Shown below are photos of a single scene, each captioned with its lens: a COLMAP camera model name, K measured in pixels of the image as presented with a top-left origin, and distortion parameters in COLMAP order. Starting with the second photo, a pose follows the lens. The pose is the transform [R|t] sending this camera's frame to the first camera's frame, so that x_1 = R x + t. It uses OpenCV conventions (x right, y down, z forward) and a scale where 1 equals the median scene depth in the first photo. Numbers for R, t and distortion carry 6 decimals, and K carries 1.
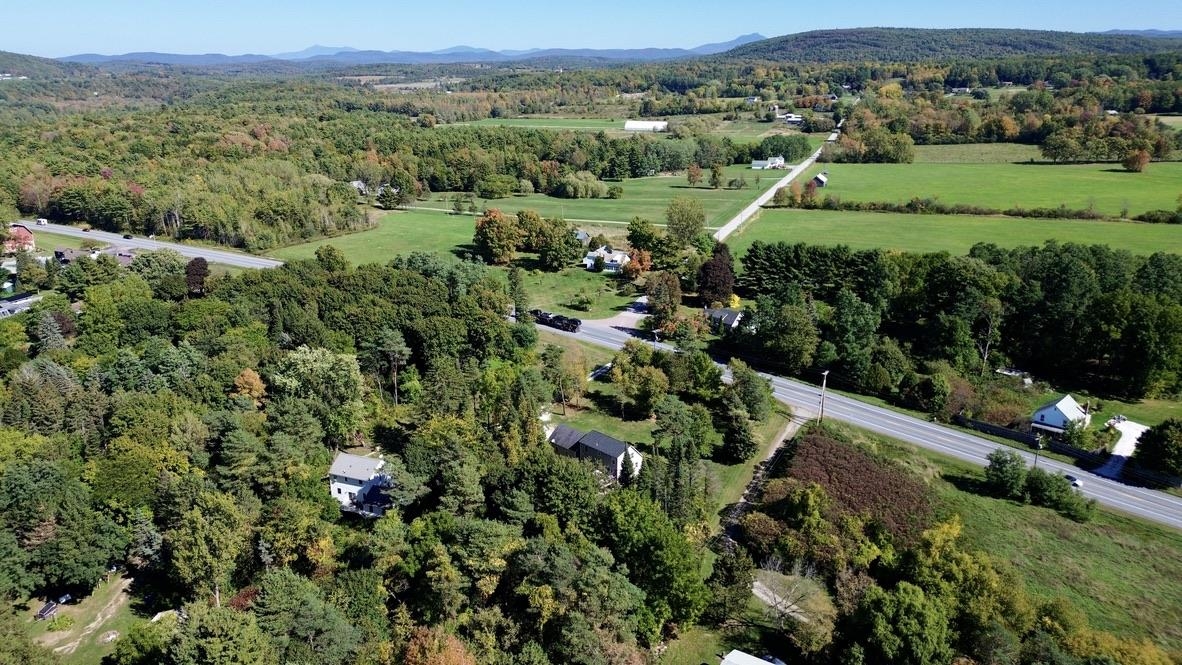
lens RADIAL K [[840.0, 0, 588.5], [0, 840.0, 334.3], [0, 0, 1]] dist [0.071007, -0.054699]
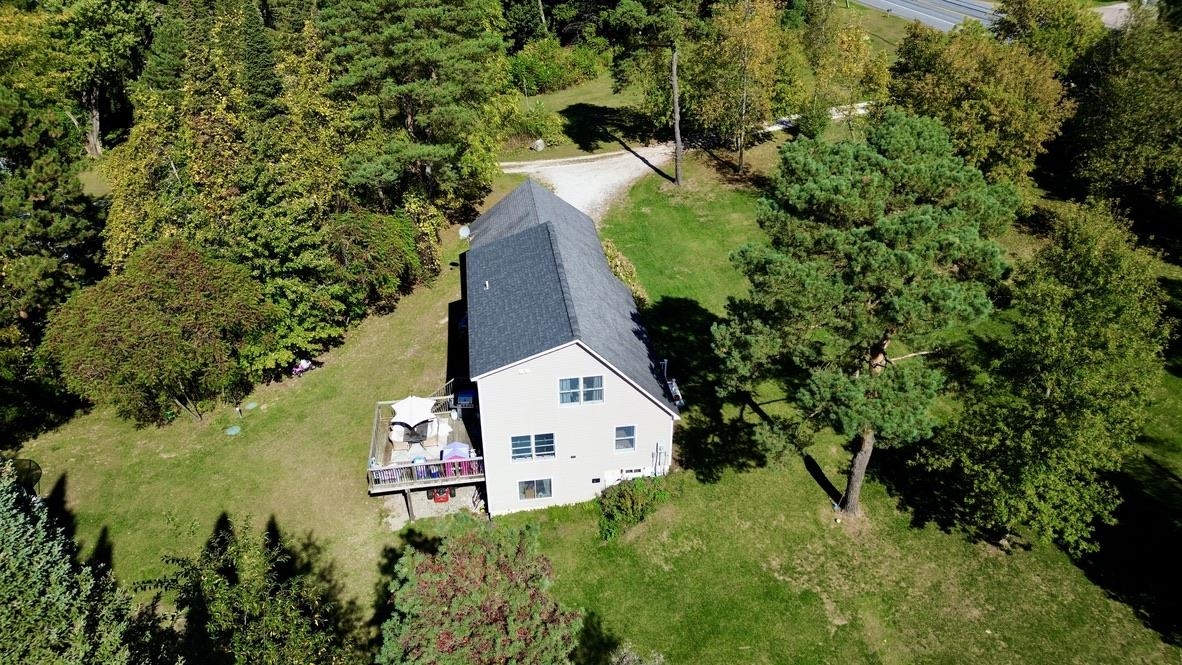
lens RADIAL K [[840.0, 0, 587.3], [0, 840.0, 330.9], [0, 0, 1]] dist [0.071007, -0.054699]
pose [[0.801238, 0.298908, -0.518336, 0.122465], [-0.174698, 0.945400, 0.275137, 0.066391], [0.572275, -0.129898, 0.809708, 0.709877]]
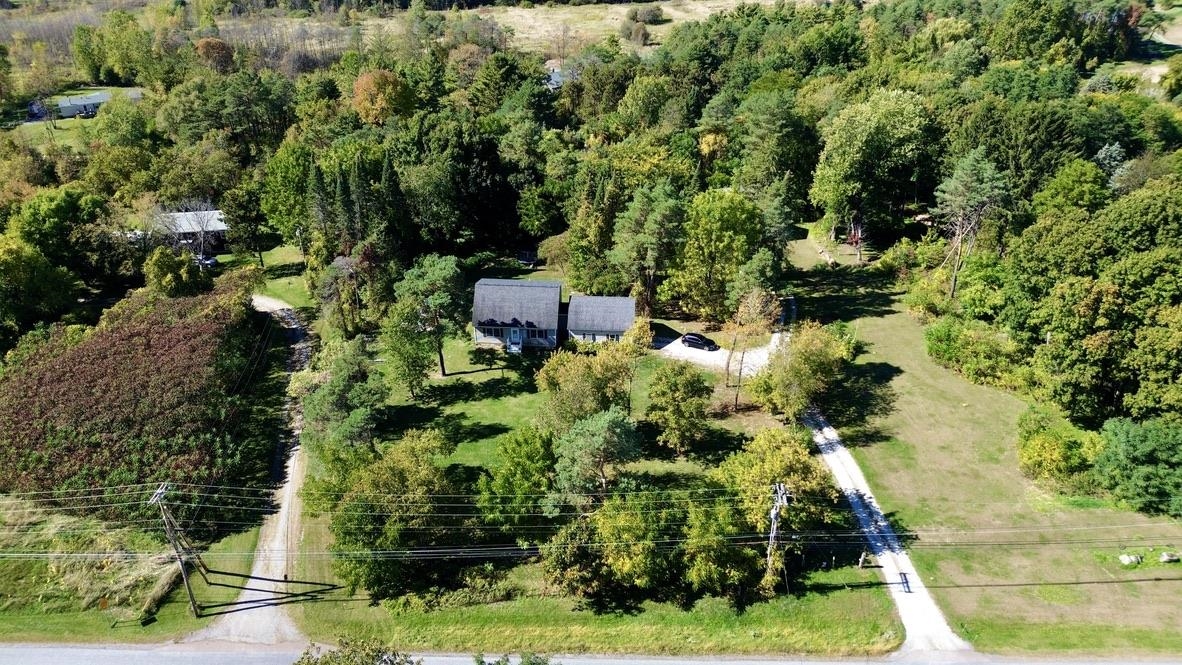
lens RADIAL K [[840.0, 0, 598.3], [0, 840.0, 336.6], [0, 0, 1]] dist [0.071007, -0.054699]
pose [[-0.752020, 0.355144, -0.555283, 0.293963], [-0.188088, 0.691787, 0.697175, -0.255878], [0.631735, 0.628732, -0.453439, 1.143659]]
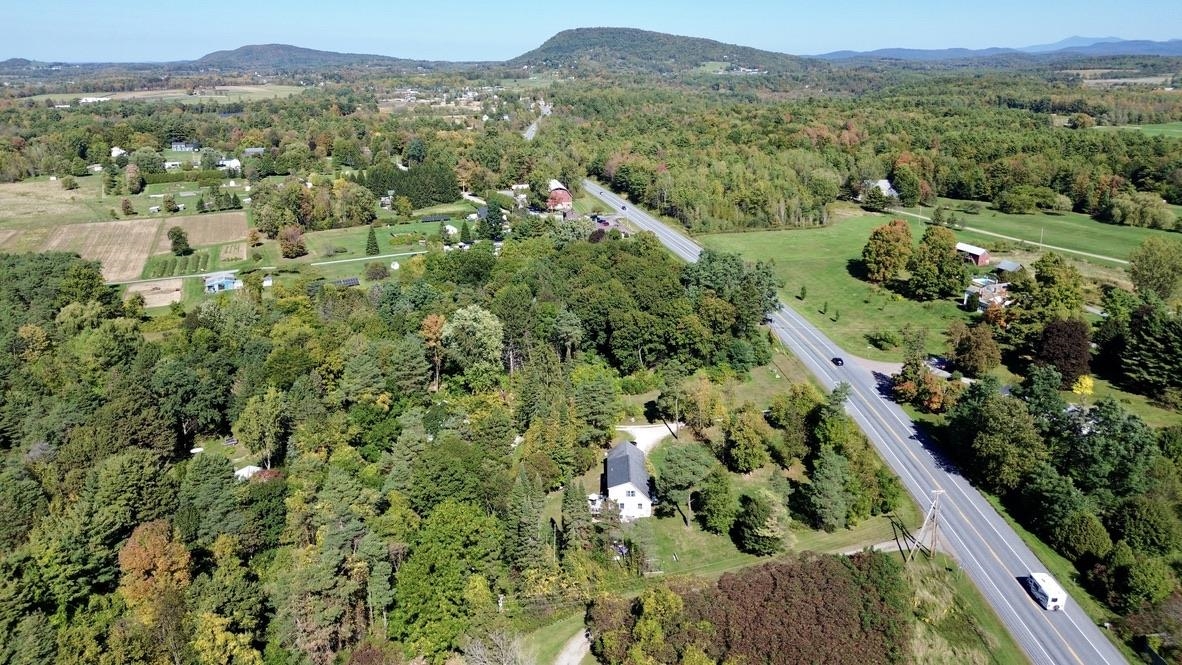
lens RADIAL K [[840.0, 0, 588.5], [0, 840.0, 336.9], [0, 0, 1]] dist [0.071007, -0.054699]
pose [[0.700566, 0.221587, -0.678312, 0.490843], [-0.216084, 0.971811, 0.094293, -0.076069], [0.680085, 0.080513, 0.728699, 0.257083]]
